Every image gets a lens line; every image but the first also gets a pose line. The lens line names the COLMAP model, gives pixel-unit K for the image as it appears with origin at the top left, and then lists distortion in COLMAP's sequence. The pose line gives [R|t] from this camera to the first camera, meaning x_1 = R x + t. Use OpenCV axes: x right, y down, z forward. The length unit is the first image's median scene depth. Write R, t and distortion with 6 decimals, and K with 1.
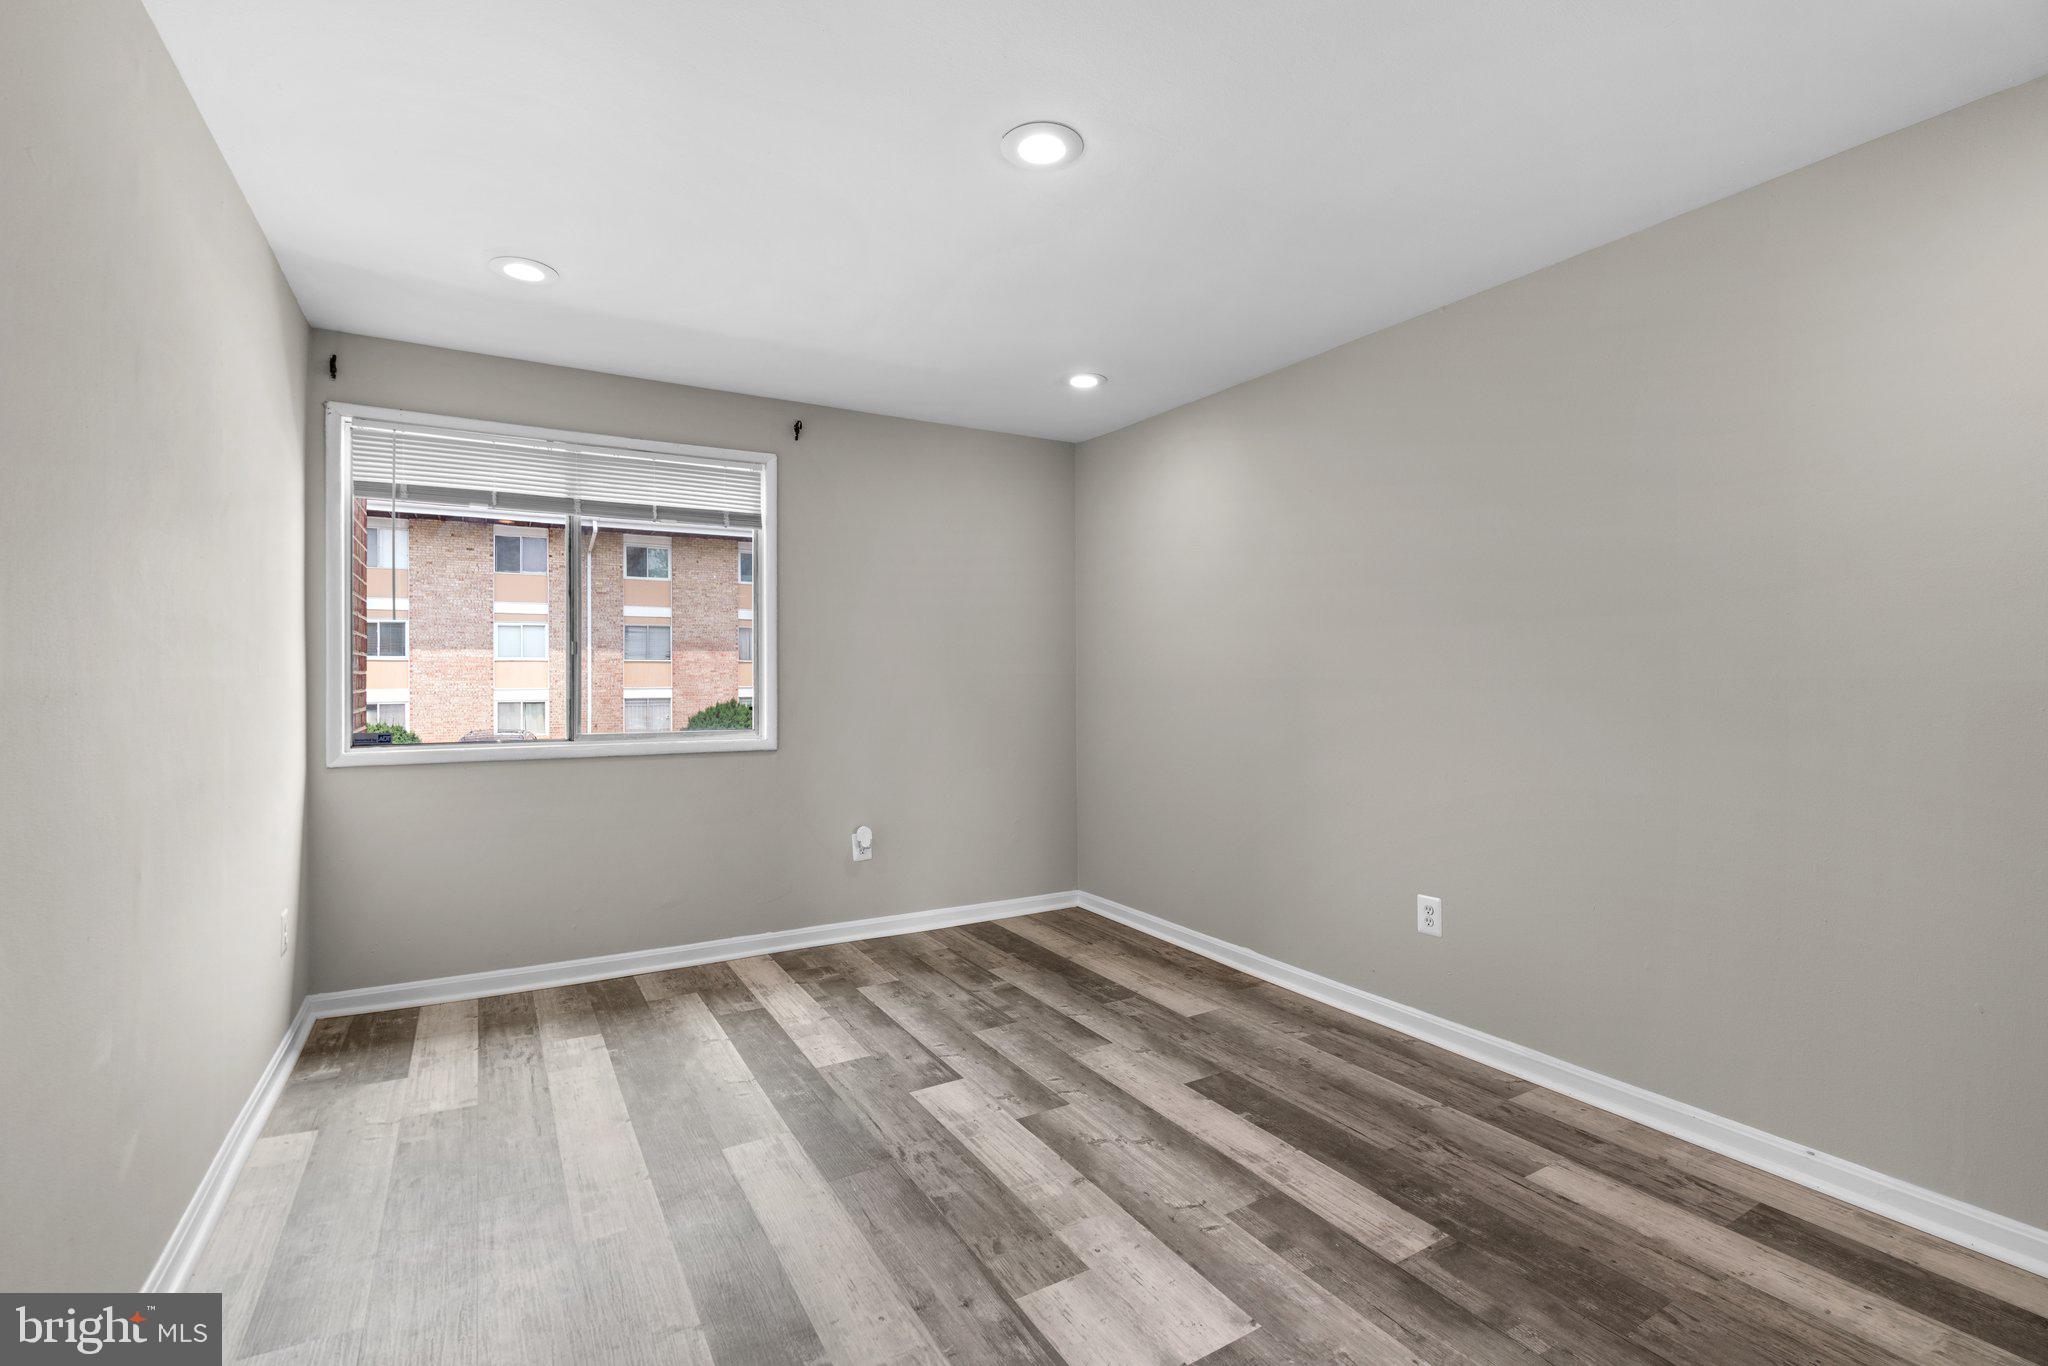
lens RADIAL K [[925.3, 0, 1017.9], [0, 925.3, 664.6], [0, 0, 1]] dist [-0.015373, 0.007725]
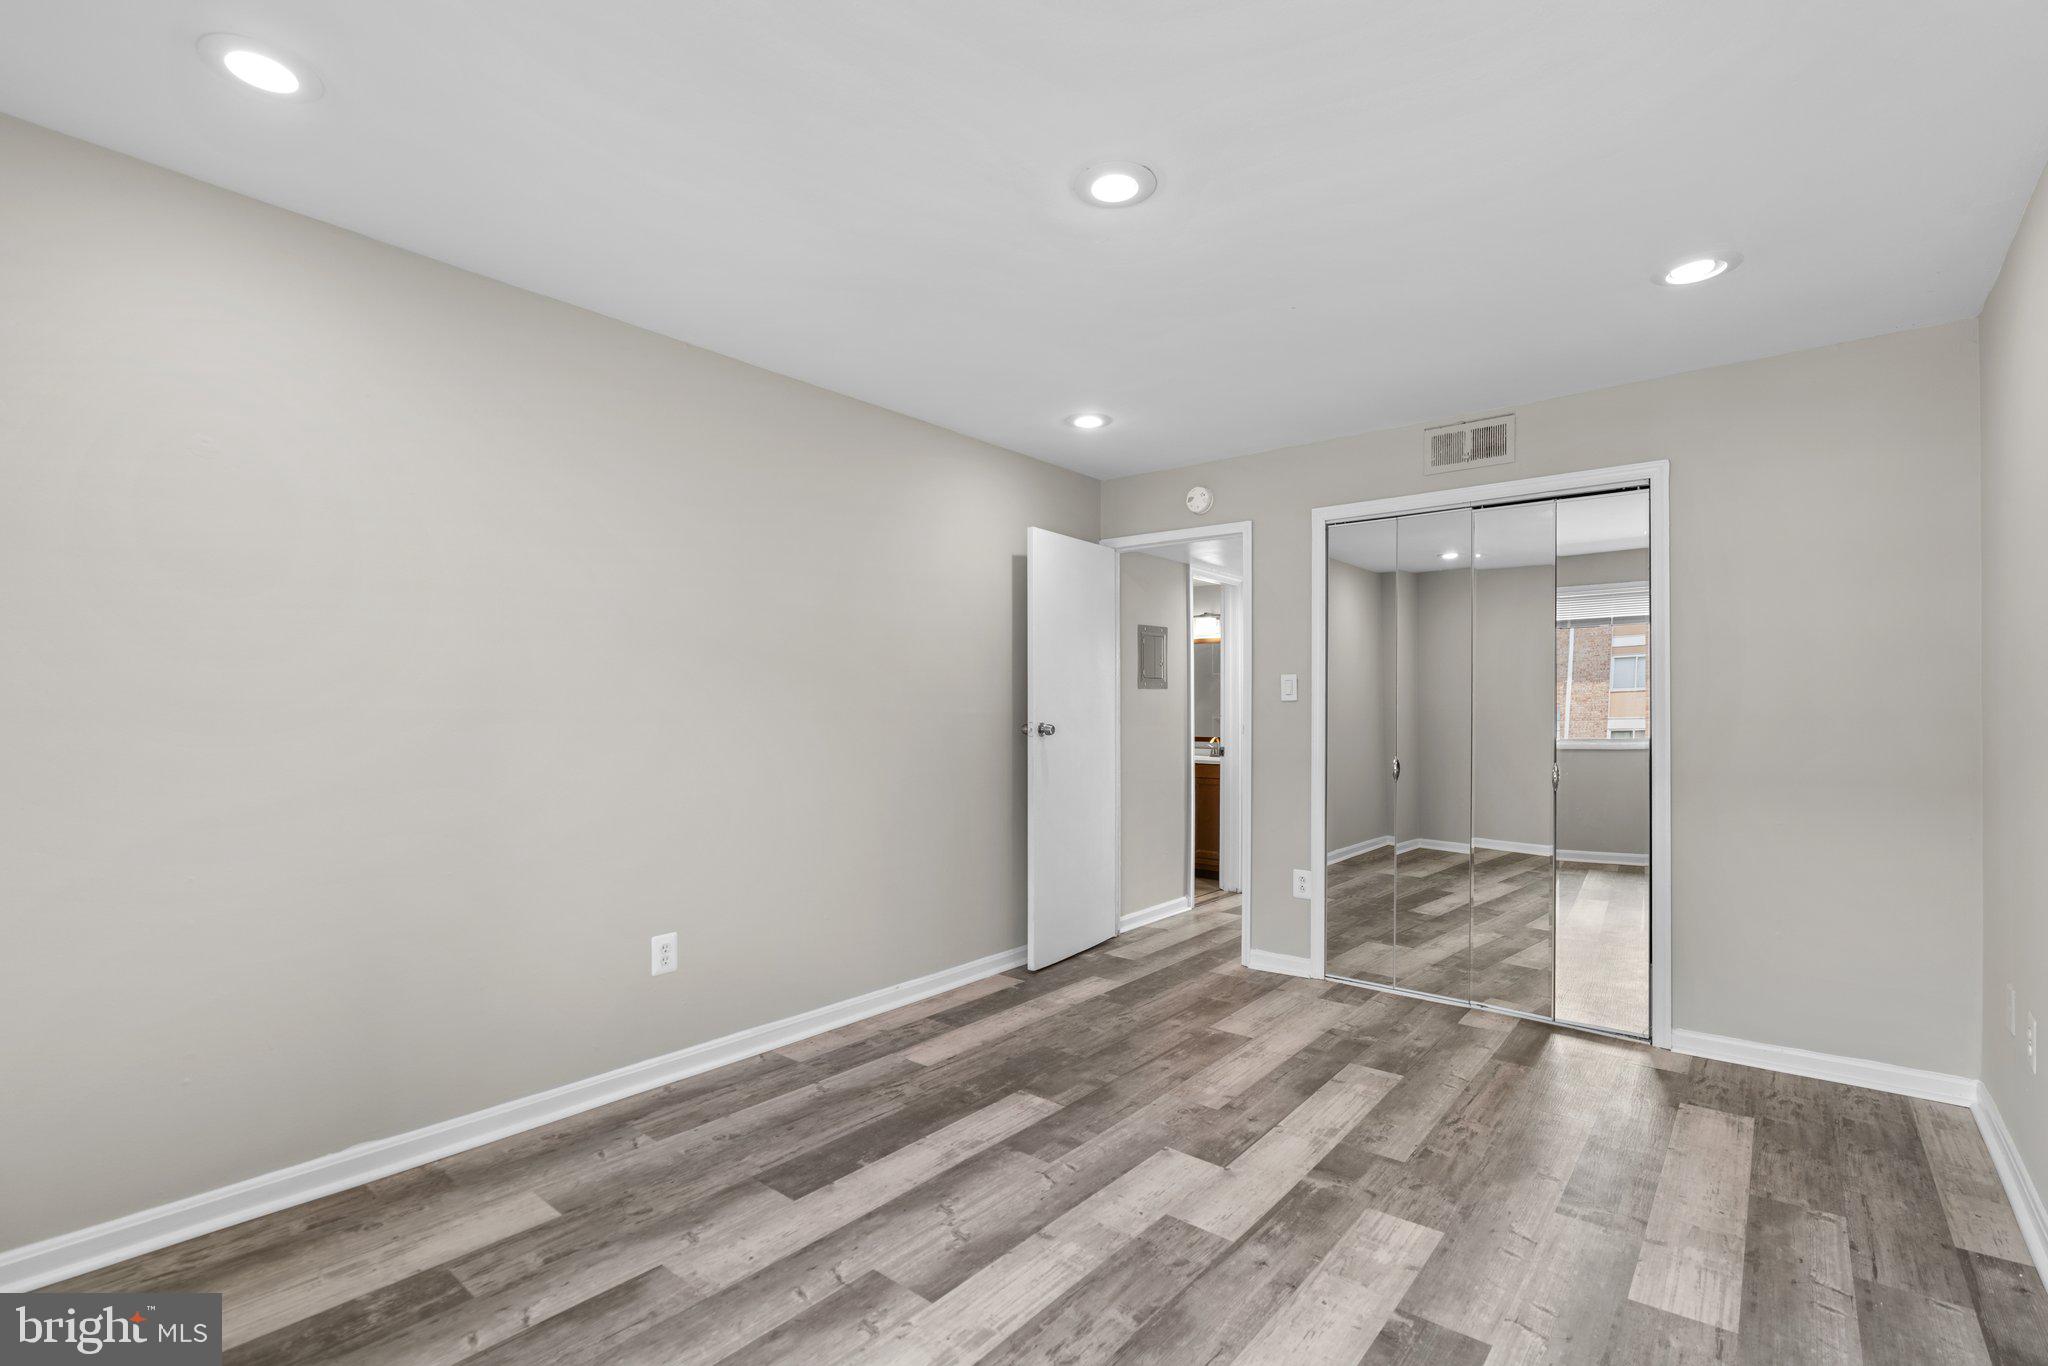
lens RADIAL K [[926.2, 0, 1027.5], [0, 926.2, 701.9], [0, 0, 1]] dist [-0.004080, 0.001150]
pose [[-0.343771, 0.006851, 0.939029, -0.657958], [-0.016845, 0.999767, -0.013461, 0.014220], [-0.938902, -0.020446, -0.343576, 1.069909]]
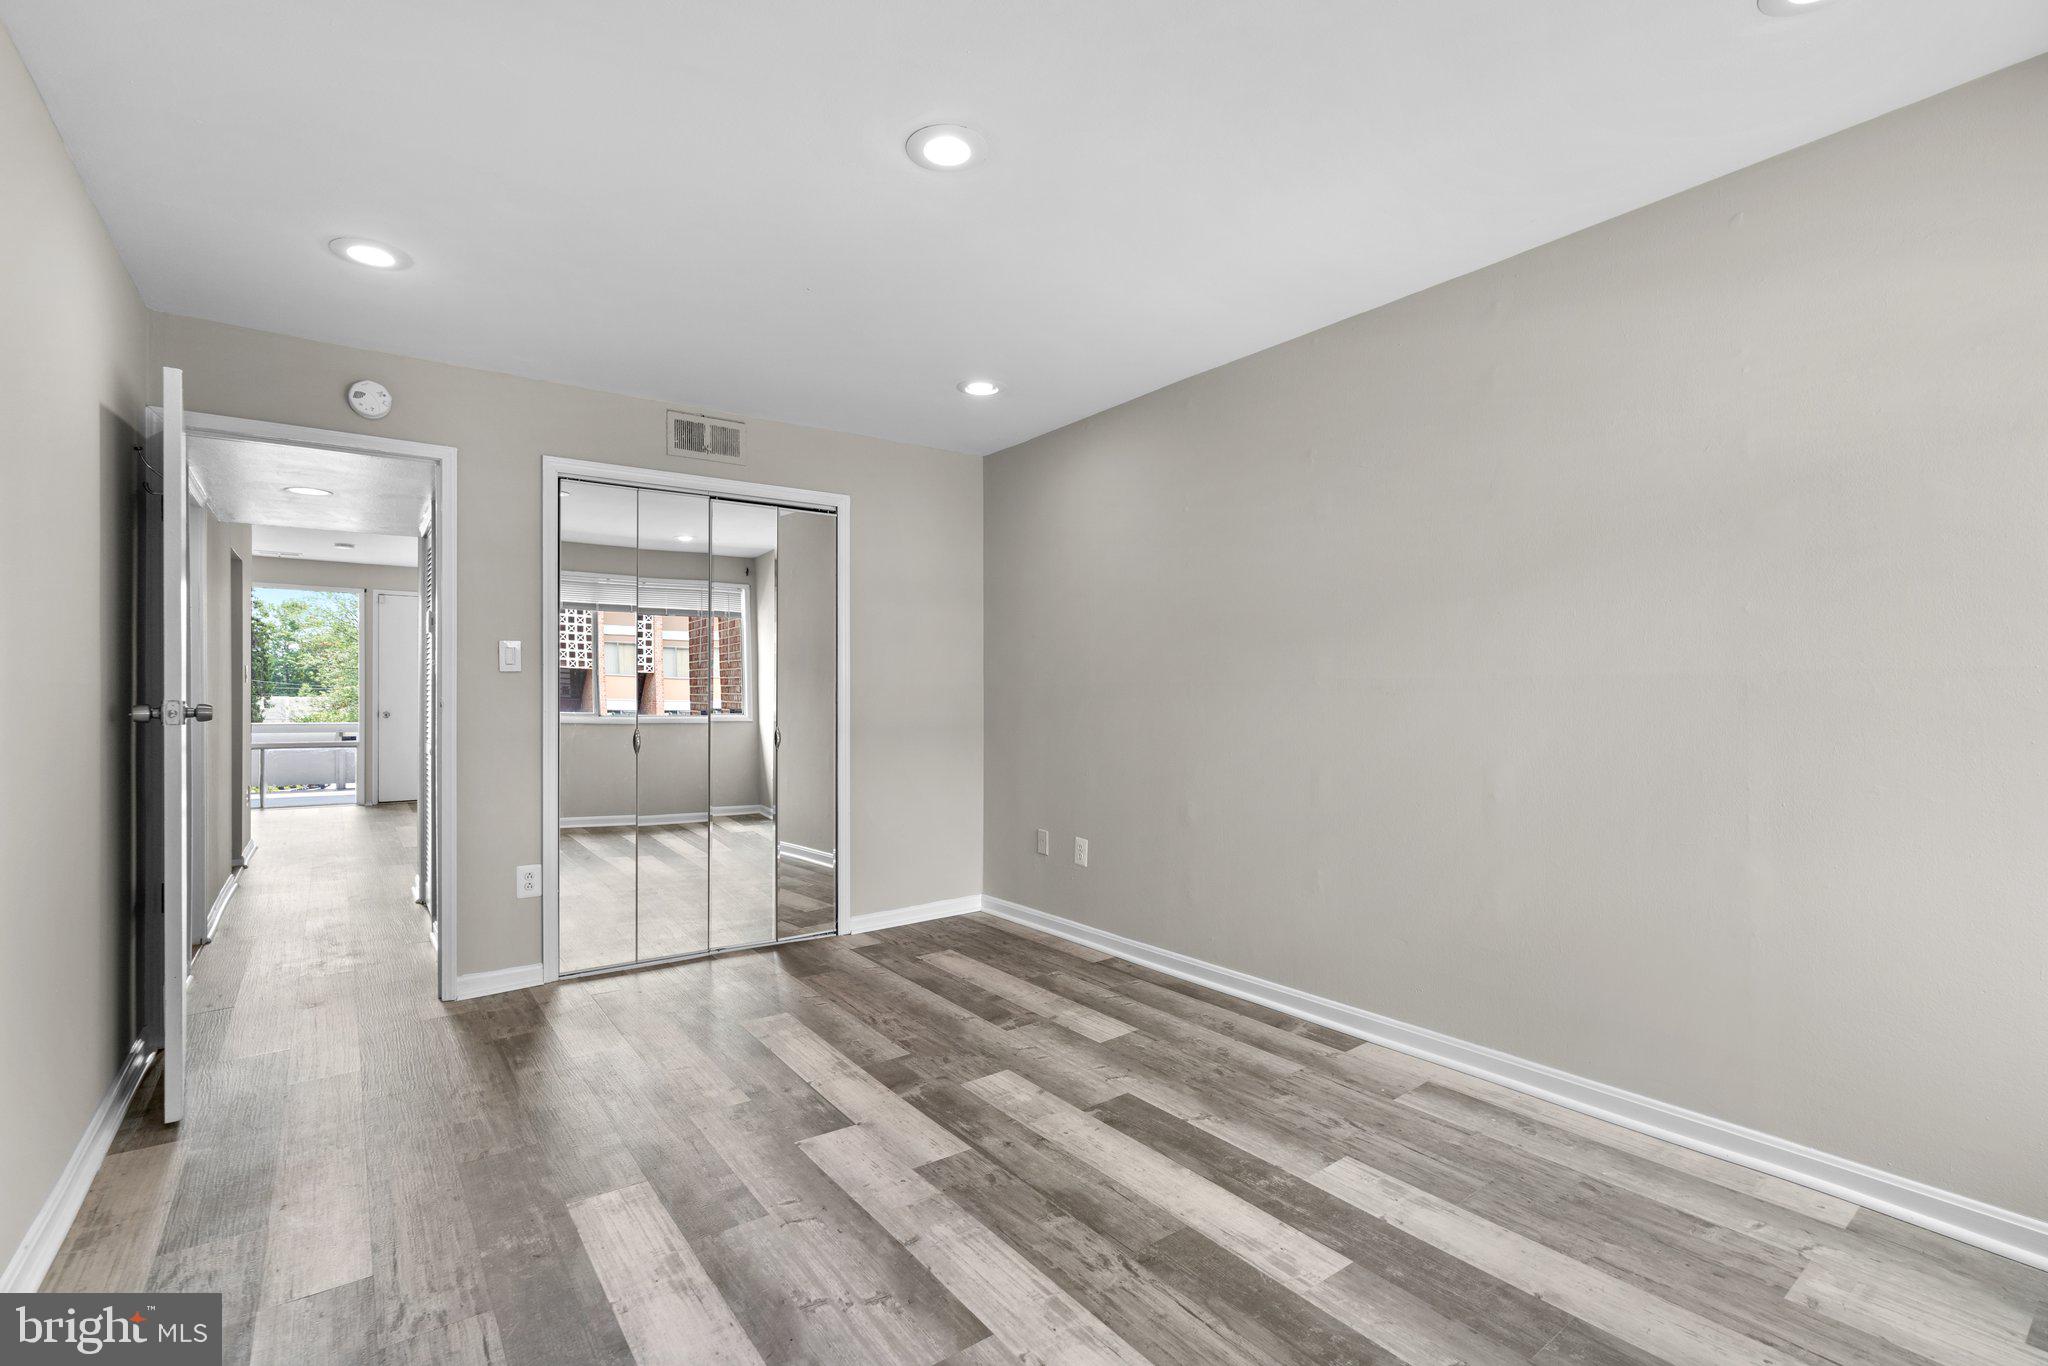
lens RADIAL K [[916.1, 0, 1015.7], [0, 916.1, 693.5], [0, 0, 1]] dist [-0.015411, 0.007670]
pose [[-0.994924, 0.003714, -0.100557, 0.041283], [0.004882, 0.999923, -0.011367, 0.033346], [0.100508, -0.011801, -0.994866, 1.489095]]
